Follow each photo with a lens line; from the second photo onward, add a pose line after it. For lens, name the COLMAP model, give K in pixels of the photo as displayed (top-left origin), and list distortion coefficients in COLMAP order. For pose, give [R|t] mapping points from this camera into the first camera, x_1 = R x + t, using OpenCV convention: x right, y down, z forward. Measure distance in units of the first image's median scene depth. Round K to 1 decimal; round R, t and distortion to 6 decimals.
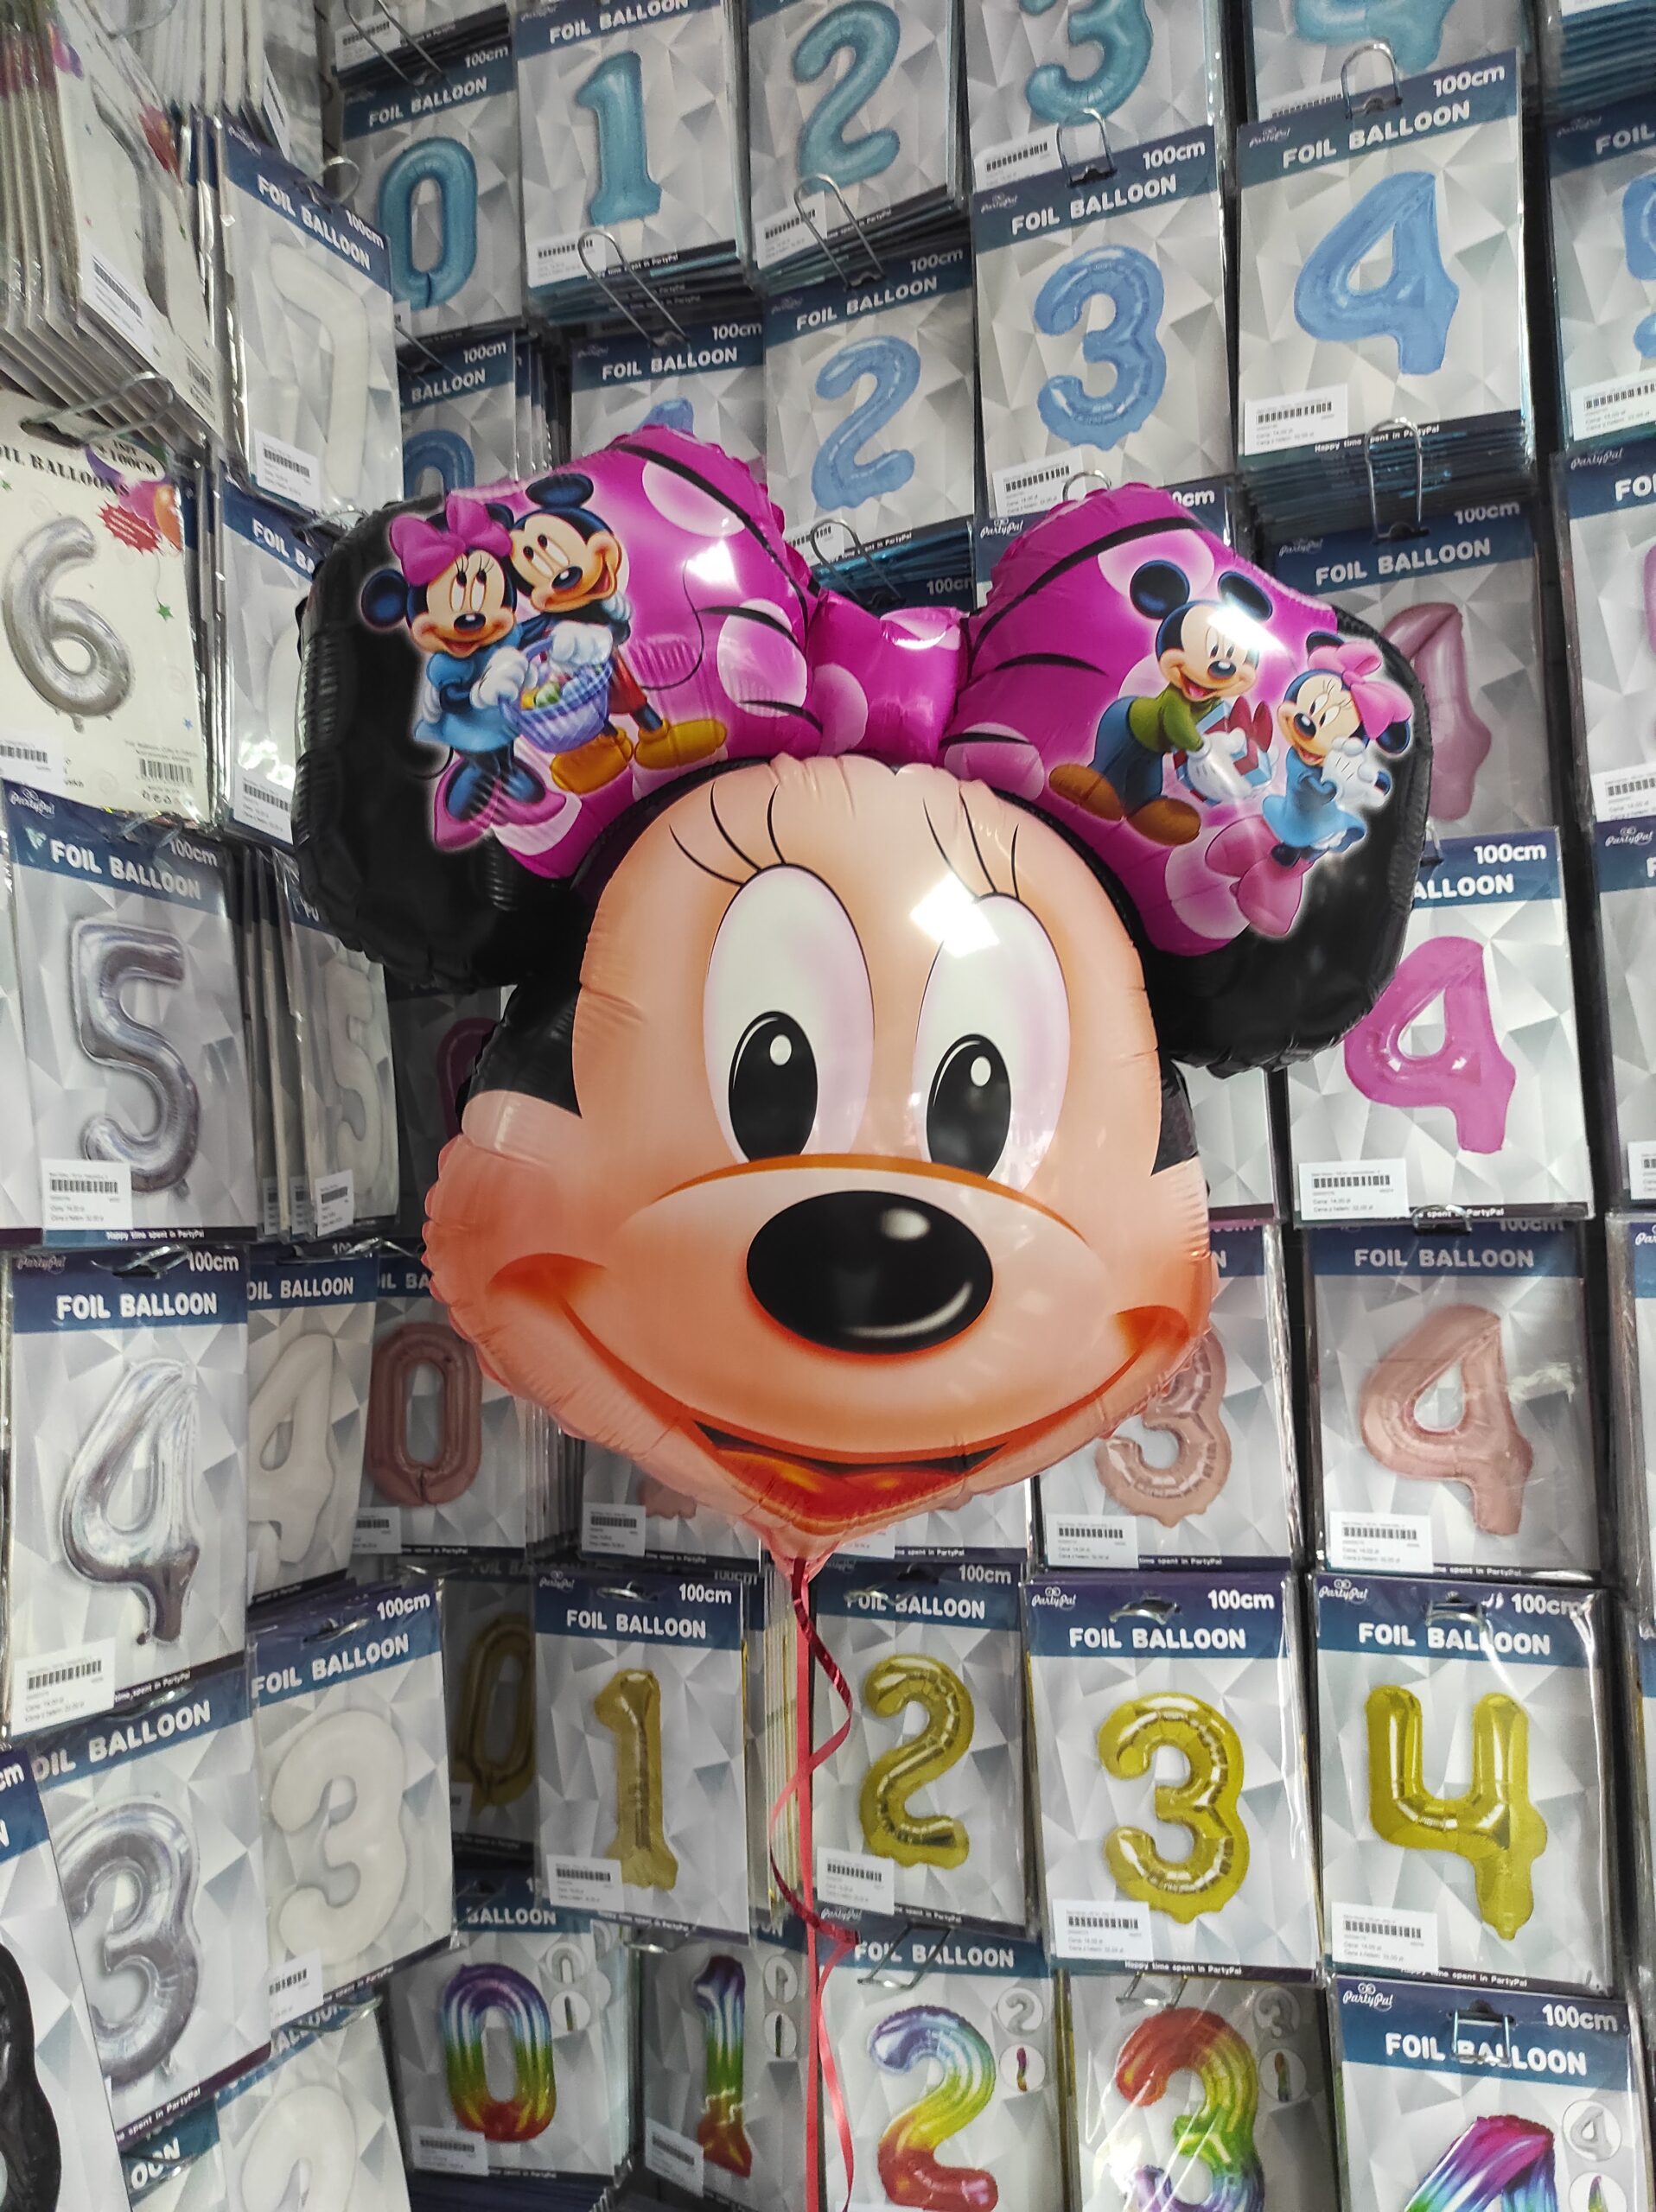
lens RADIAL K [[1735.1, 0, 874.6], [0, 1735.1, 1119.5], [0, 0, 1]] dist [0.041380, -0.048699]
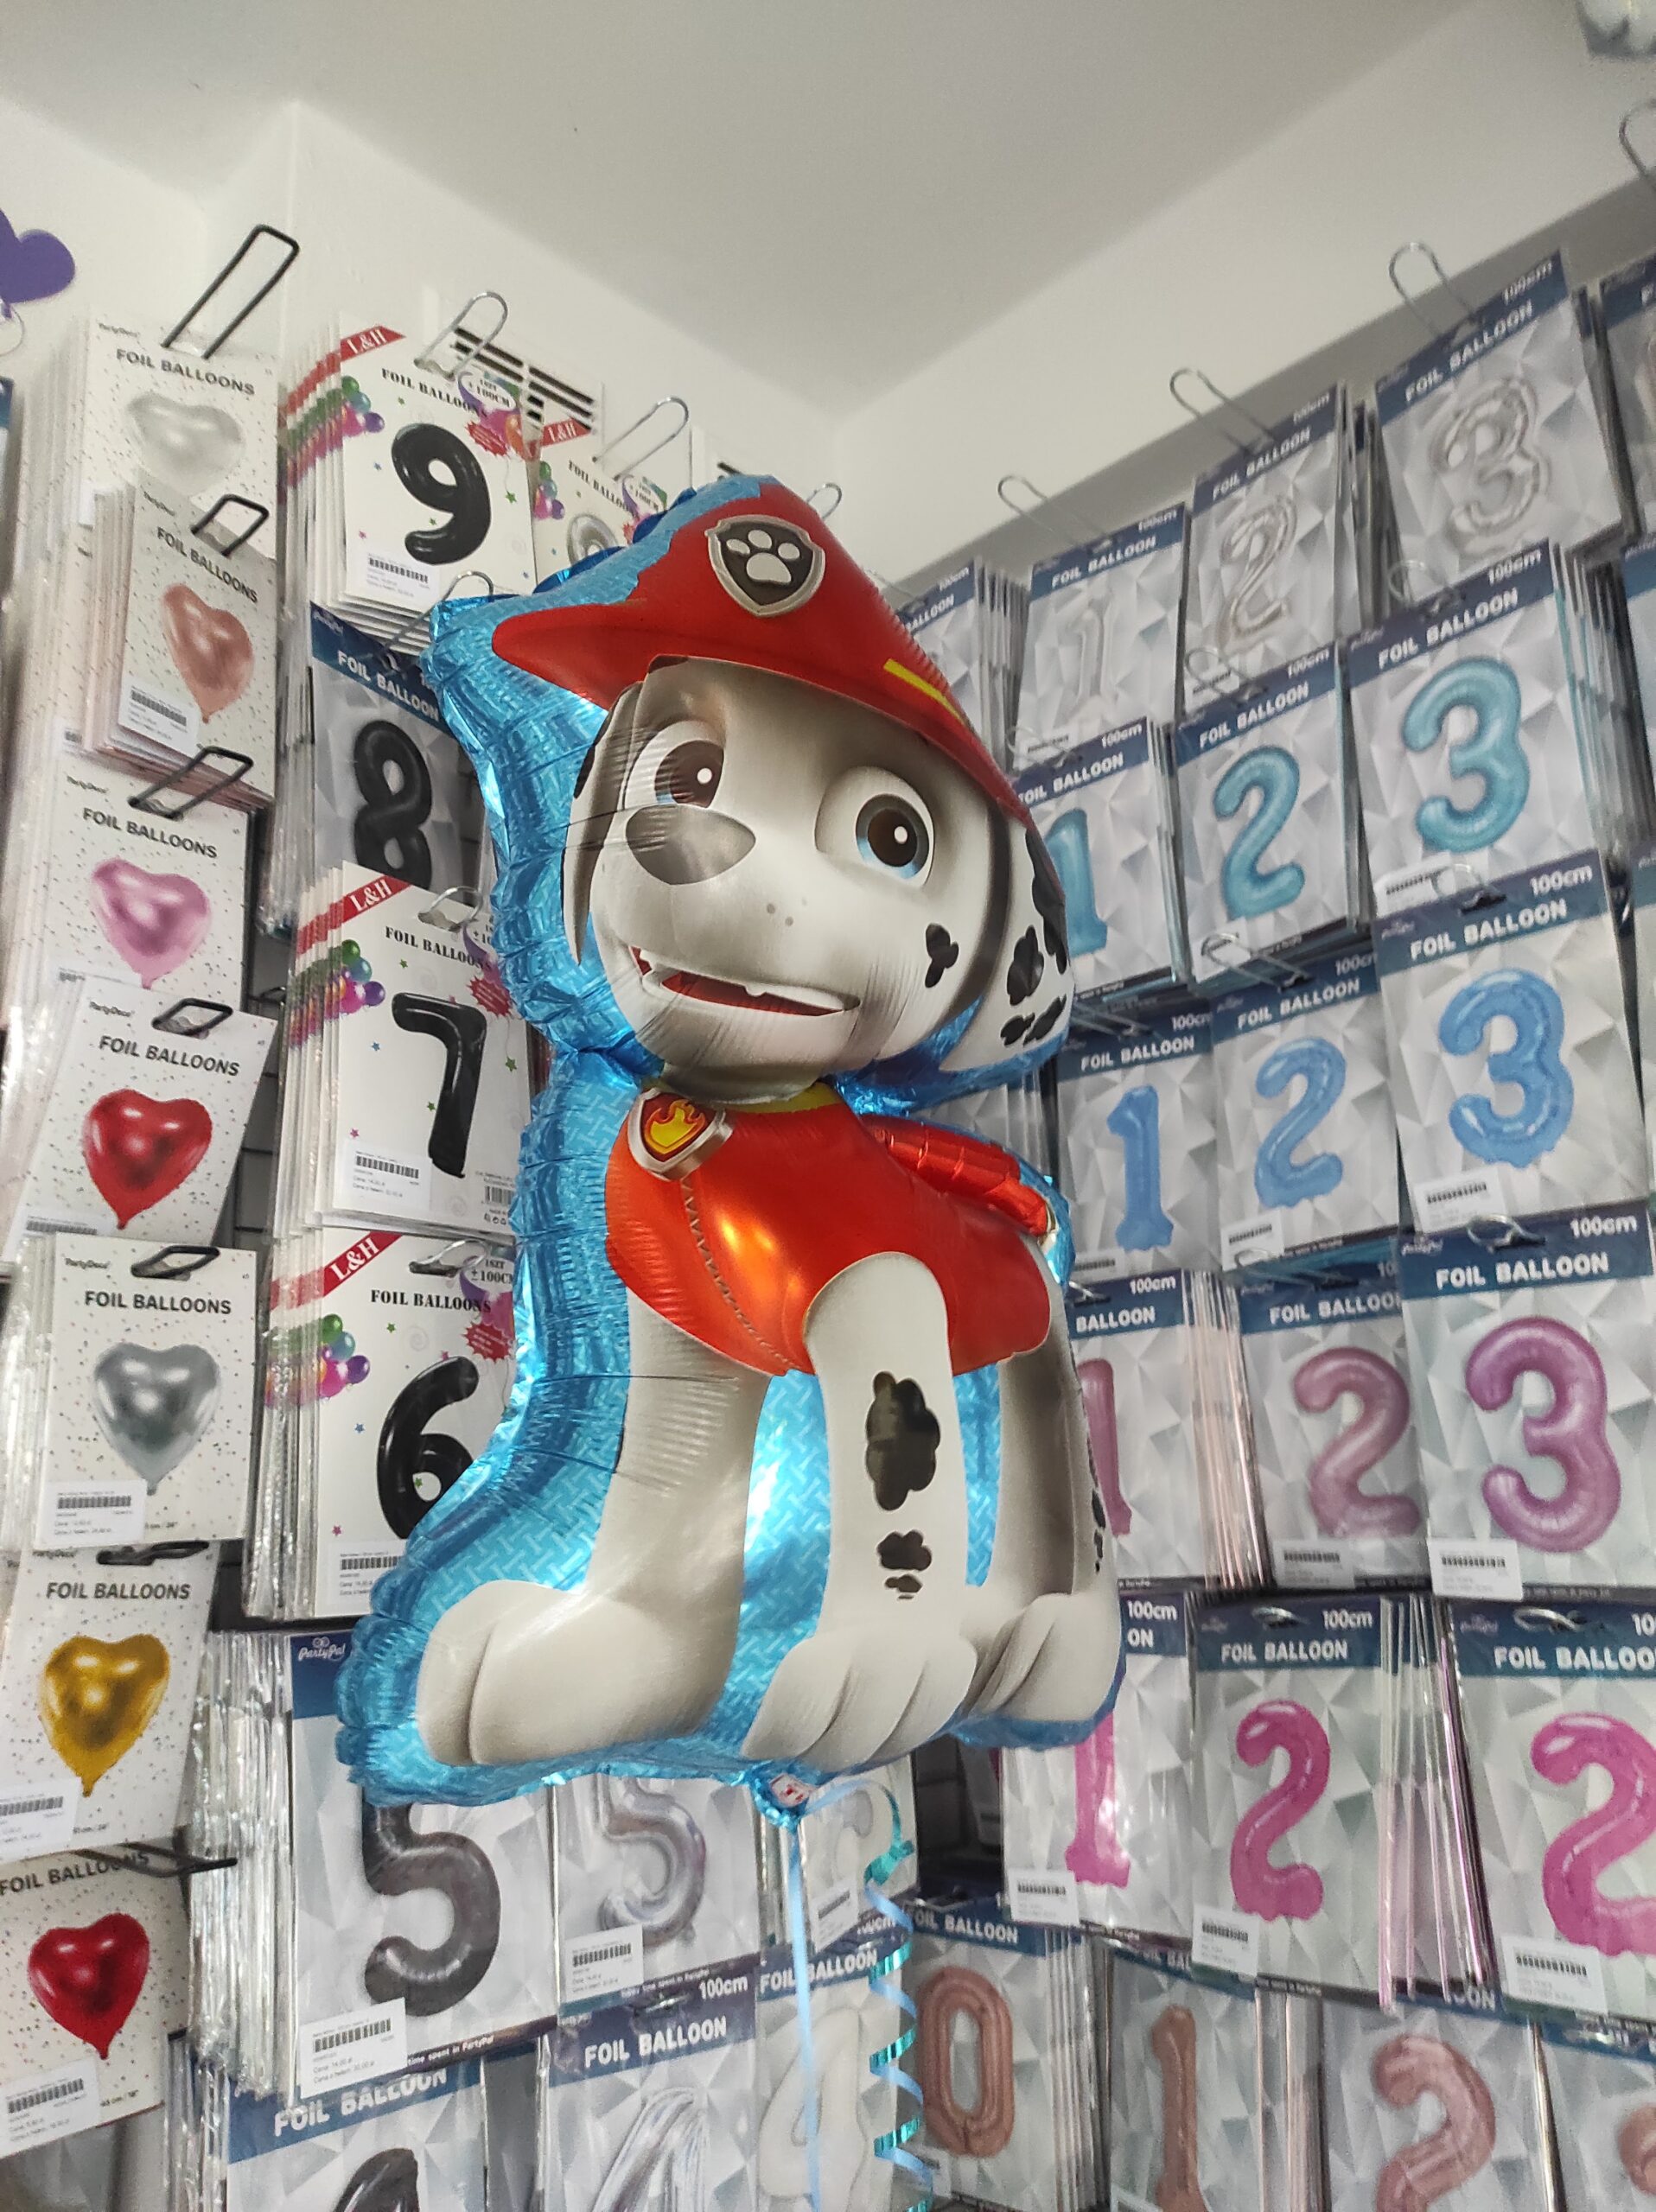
lens RADIAL K [[1753.7, 0, 793.4], [0, 1753.7, 1070.3], [0, 0, 1]] dist [0.054971, -0.077660]
pose [[0.879784, -0.103052, -0.464070, 0.244066], [0.028154, 0.985802, -0.165534, -0.287375], [0.474539, 0.132569, 0.870194, -0.085123]]
